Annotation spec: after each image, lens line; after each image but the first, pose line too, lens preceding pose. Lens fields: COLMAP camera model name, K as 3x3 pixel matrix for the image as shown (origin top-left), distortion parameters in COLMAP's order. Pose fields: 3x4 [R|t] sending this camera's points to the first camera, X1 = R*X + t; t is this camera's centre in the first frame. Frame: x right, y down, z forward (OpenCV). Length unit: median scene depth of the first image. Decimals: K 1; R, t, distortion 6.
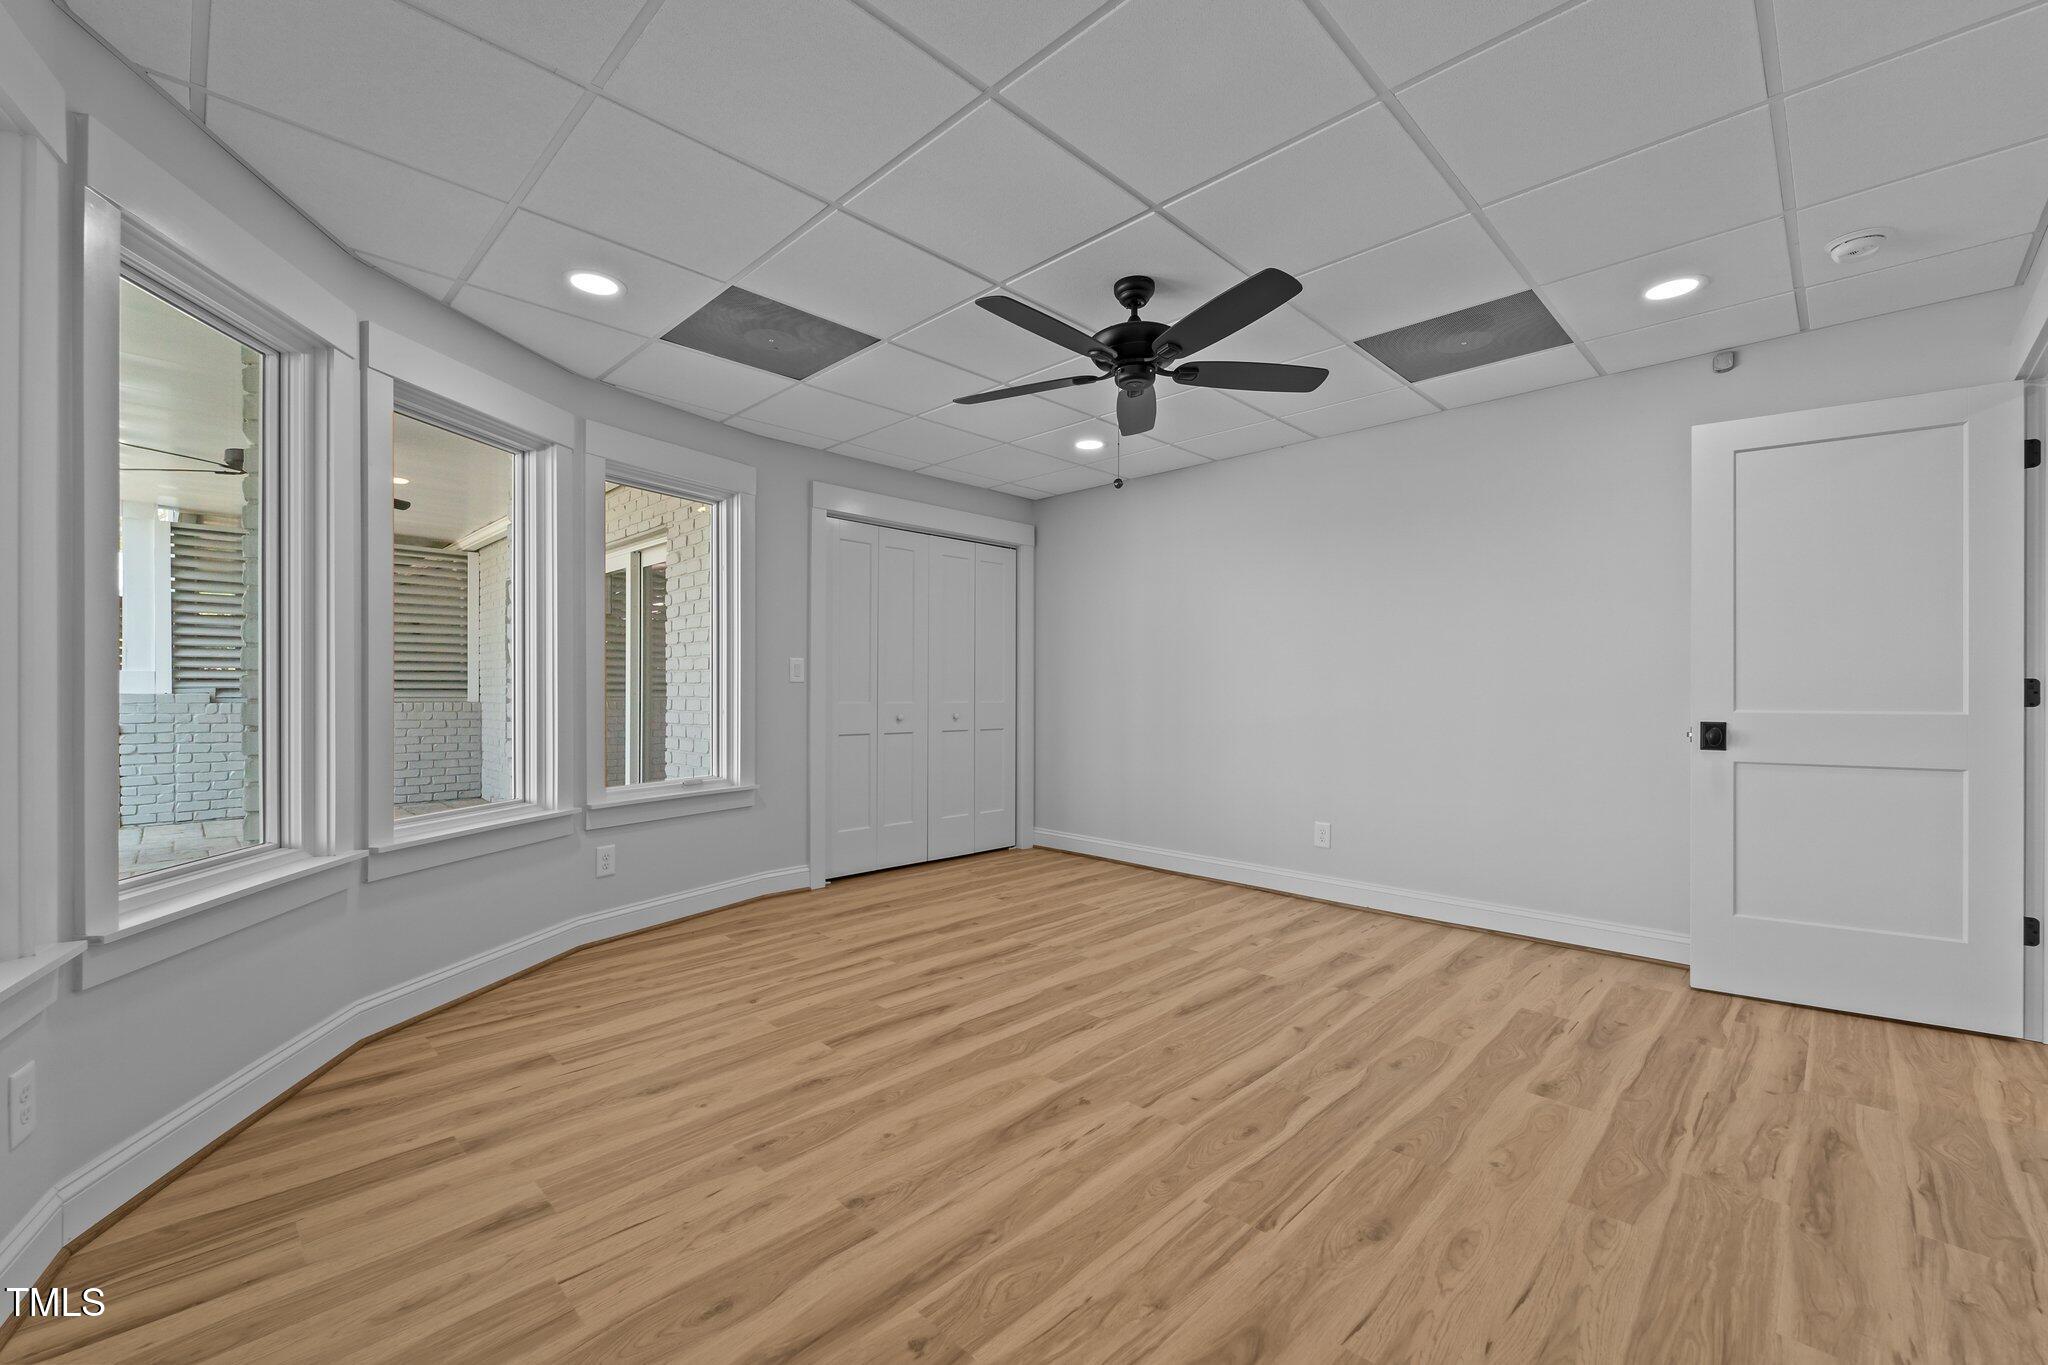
lens RADIAL K [[836.7, 0, 1006.4], [0, 836.7, 692.5], [0, 0, 1]] dist [0.000940, -0.000269]
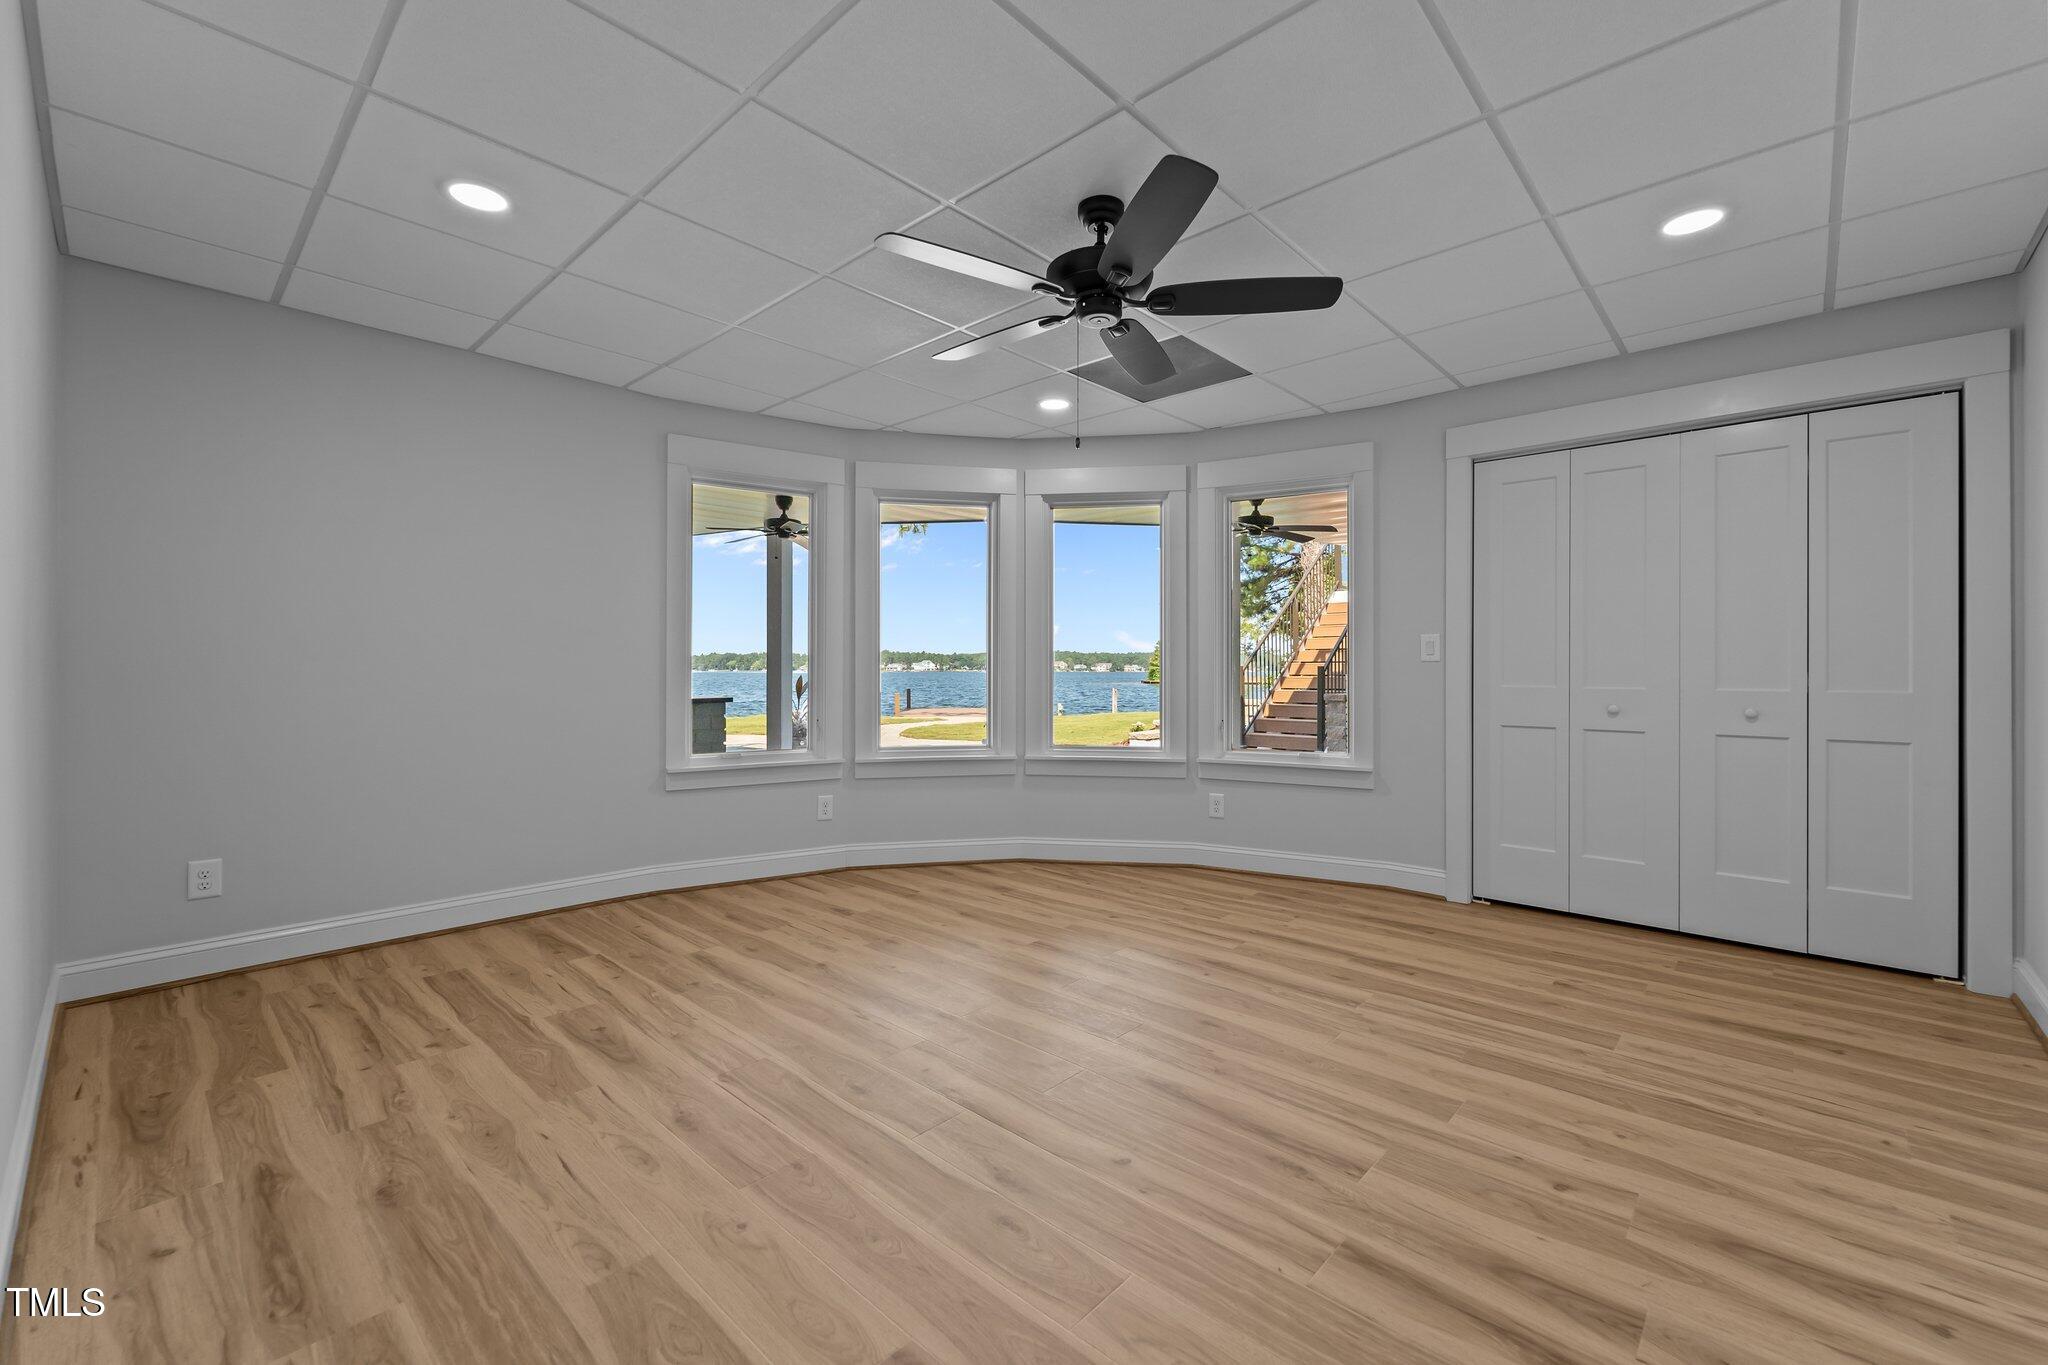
lens RADIAL K [[836.7, 0, 1037.8], [0, 836.7, 663.7], [0, 0, 1]] dist [0.000940, -0.000269]
pose [[0.049143, -0.010275, -0.998739, 0.891753], [-0.005510, 0.999929, -0.010558, 0.002825], [0.998777, 0.006022, 0.049083, 0.773011]]
